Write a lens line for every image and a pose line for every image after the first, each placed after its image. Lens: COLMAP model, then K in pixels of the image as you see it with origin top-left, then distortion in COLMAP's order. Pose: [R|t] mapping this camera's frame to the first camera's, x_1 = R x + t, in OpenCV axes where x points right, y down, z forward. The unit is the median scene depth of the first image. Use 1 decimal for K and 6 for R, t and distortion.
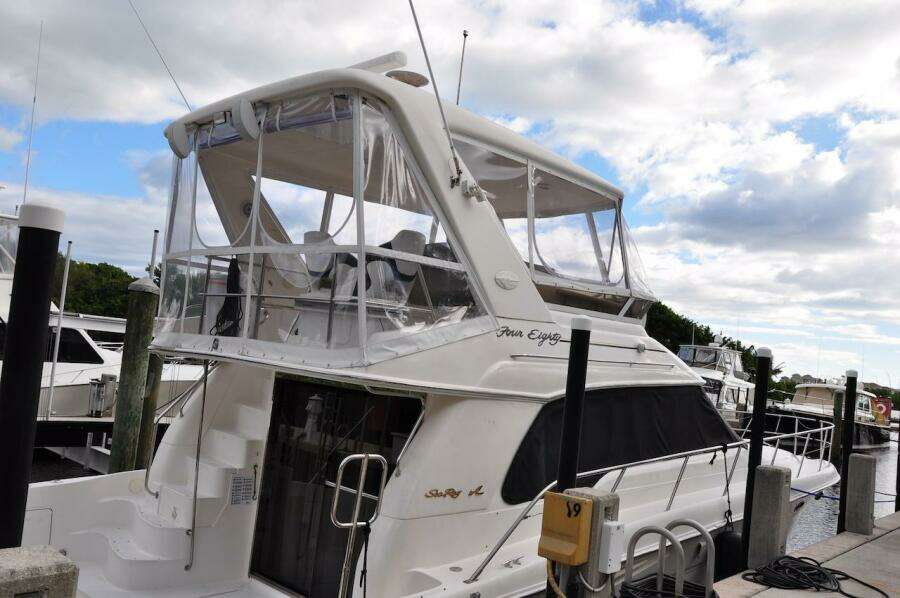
lens RADIAL K [[744.2, 0, 450.0], [0, 744.2, 299.0], [0, 0, 1]] dist [-0.100241, 0.006262]
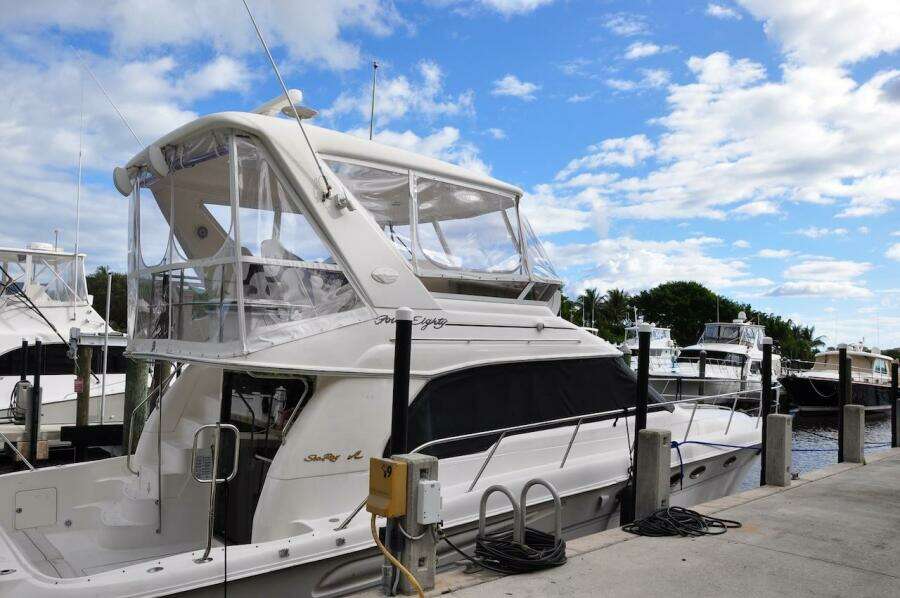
lens RADIAL K [[688.5, 0, 450.0], [0, 688.5, 299.0], [0, 0, 1]] dist [-0.133359, 0.001956]
pose [[0.994091, -0.072024, -0.081214, 0.241661], [0.072093, 0.997396, -0.002094, 0.019248], [0.081154, -0.003773, 0.996694, -0.062058]]
